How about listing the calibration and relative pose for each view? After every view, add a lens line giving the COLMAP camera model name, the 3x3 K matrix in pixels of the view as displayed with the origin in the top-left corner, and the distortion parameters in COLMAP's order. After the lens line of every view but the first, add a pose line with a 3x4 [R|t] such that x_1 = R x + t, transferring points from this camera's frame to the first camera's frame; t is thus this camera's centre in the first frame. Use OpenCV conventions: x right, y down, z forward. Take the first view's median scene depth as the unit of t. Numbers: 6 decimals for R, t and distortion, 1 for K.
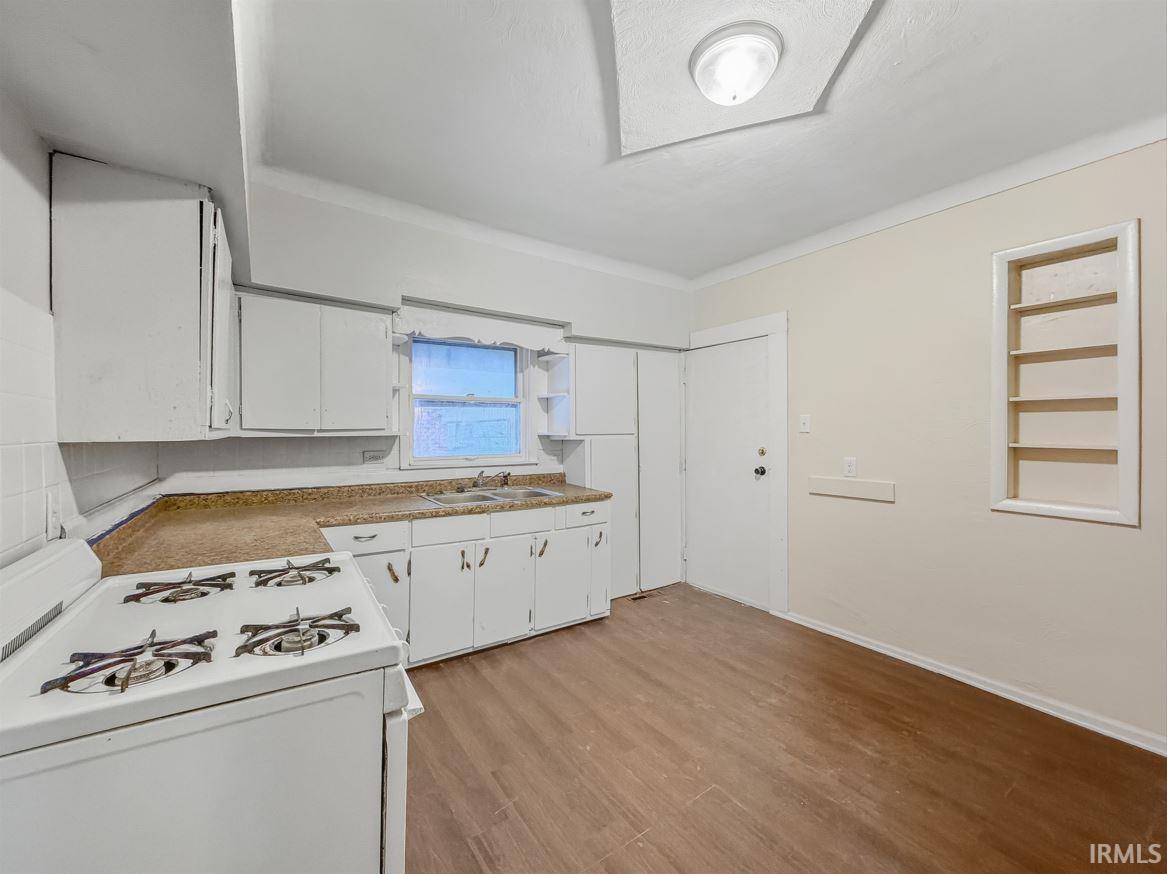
lens RADIAL K [[469.7, 0, 579.3], [0, 469.7, 434.1], [0, 0, 1]] dist [0.000965, 0.000137]
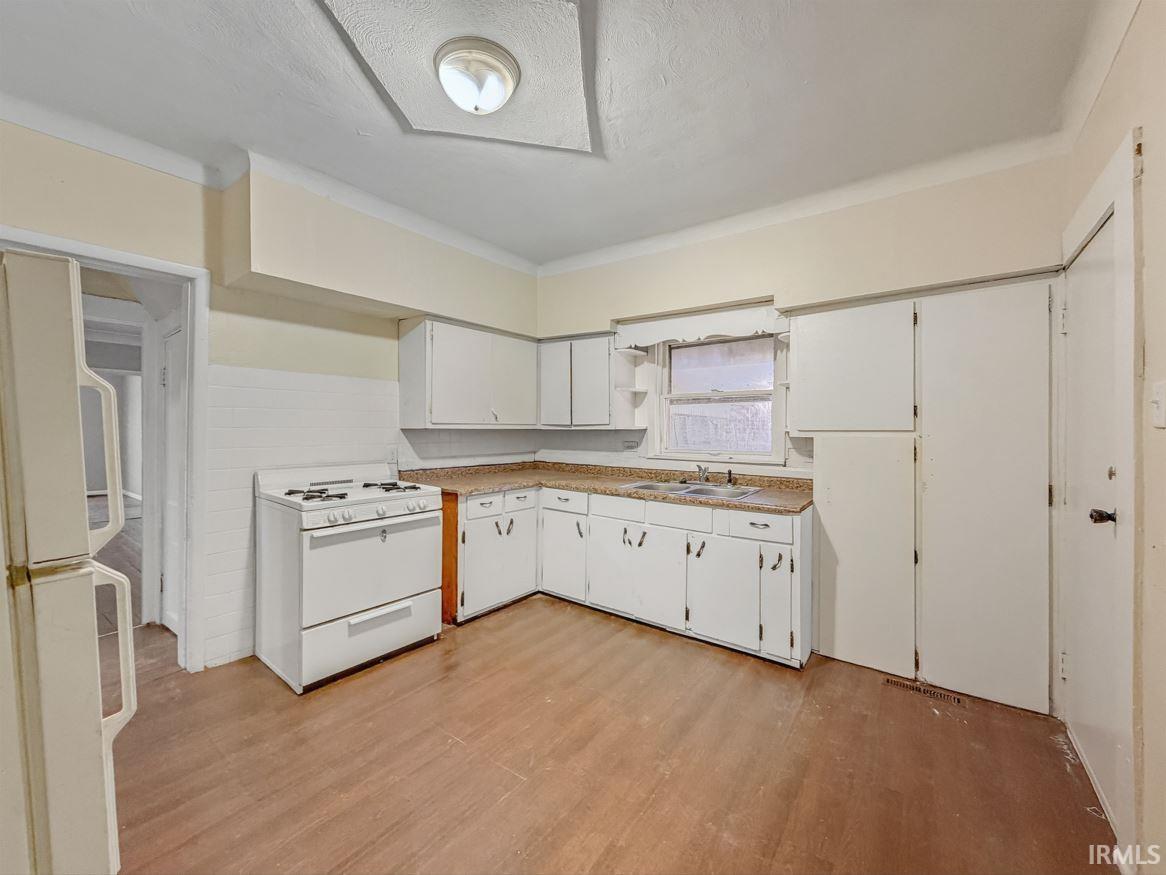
lens RADIAL K [[473.3, 0, 578.0], [0, 473.3, 431.6], [0, 0, 1]] dist [-0.001282, -0.000297]
pose [[0.322195, 0.008102, -0.946639, 0.803683], [-0.012334, 0.999914, 0.004360, 0.005041], [0.946593, 0.010271, 0.322267, 0.493869]]
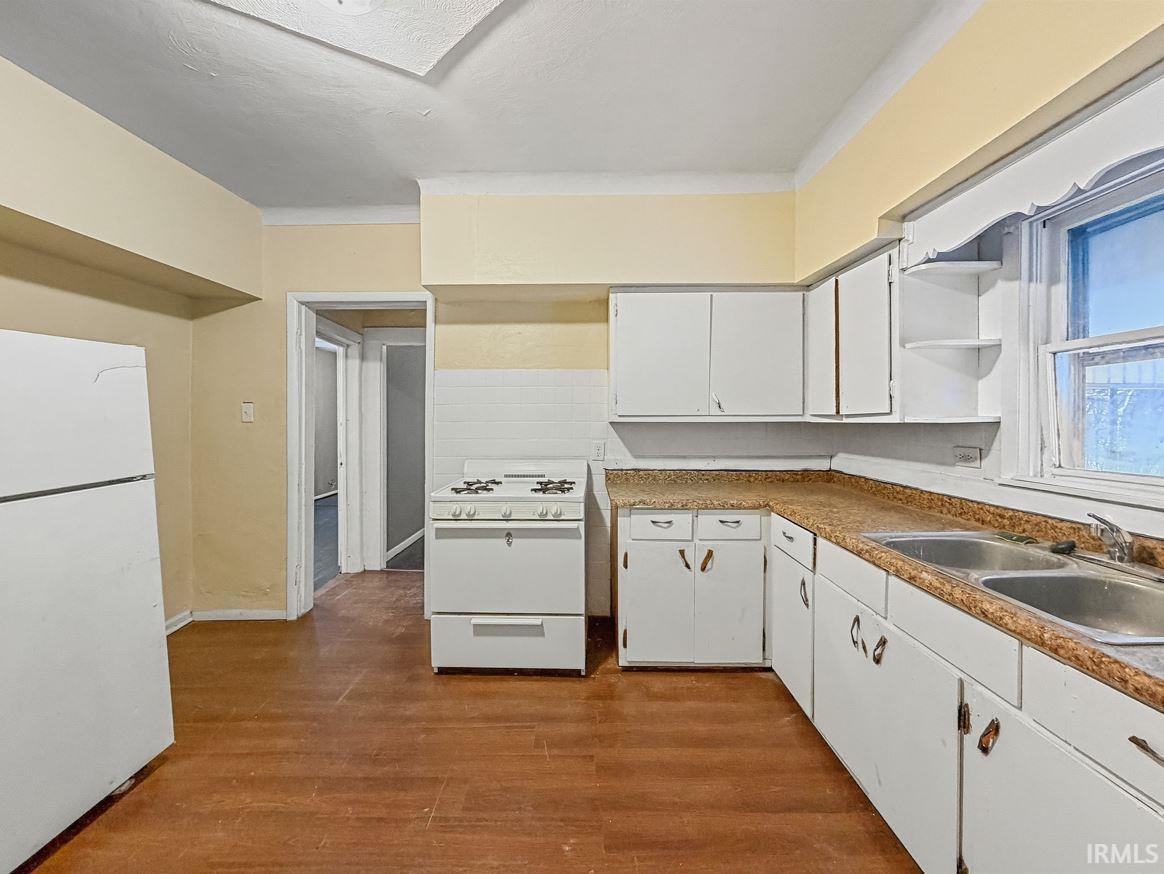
lens RADIAL K [[476.4, 0, 579.0], [0, 476.4, 424.1], [0, 0, 1]] dist [0.000033, 0.000380]
pose [[-0.568576, 0.009686, -0.822574, 0.437880], [-0.005217, 0.999868, 0.015380, -0.003025], [0.822614, 0.013036, -0.568450, 1.021929]]
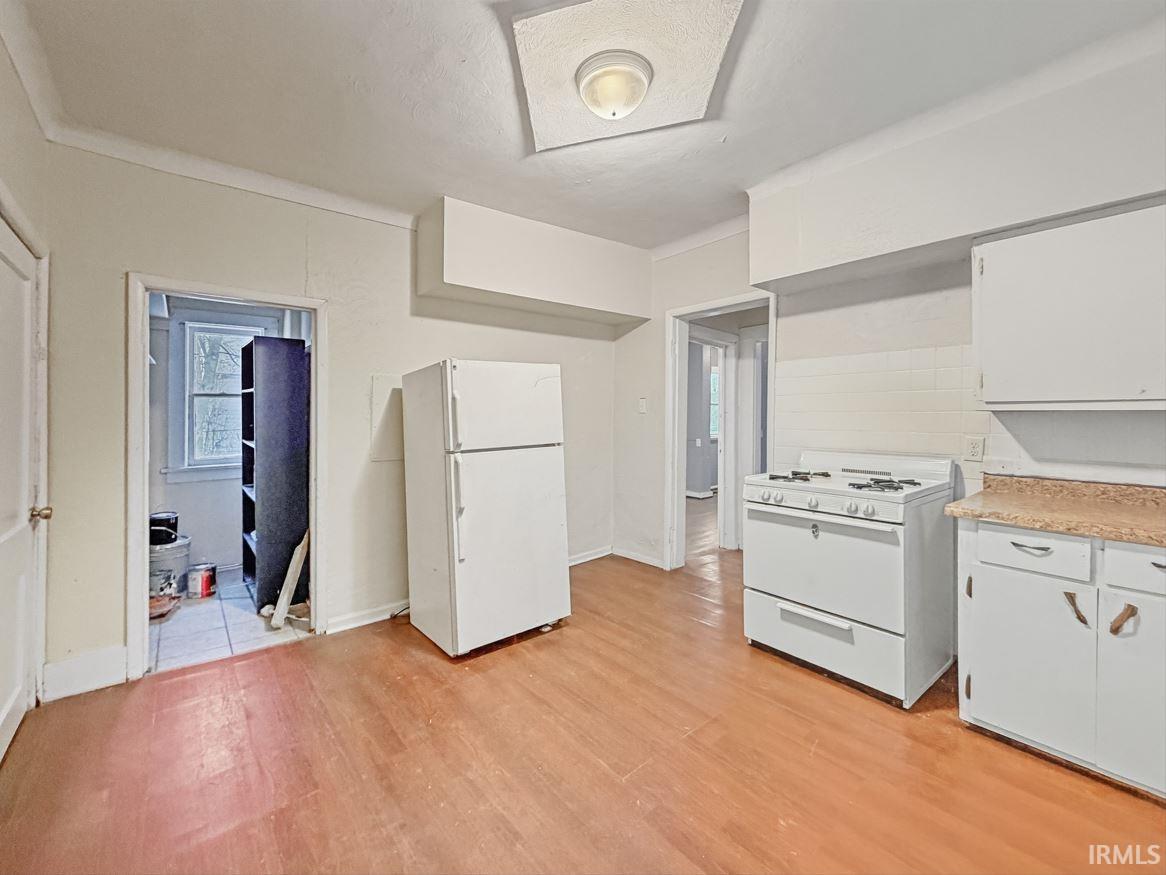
lens RADIAL K [[485.2, 0, 579.0], [0, 485.2, 417.9], [0, 0, 1]] dist [-0.003496, -0.000061]
pose [[-0.995979, -0.001227, -0.089578, 0.293664], [-0.002347, 0.999920, 0.012395, 0.010766], [0.089555, 0.012555, -0.995903, 1.236549]]
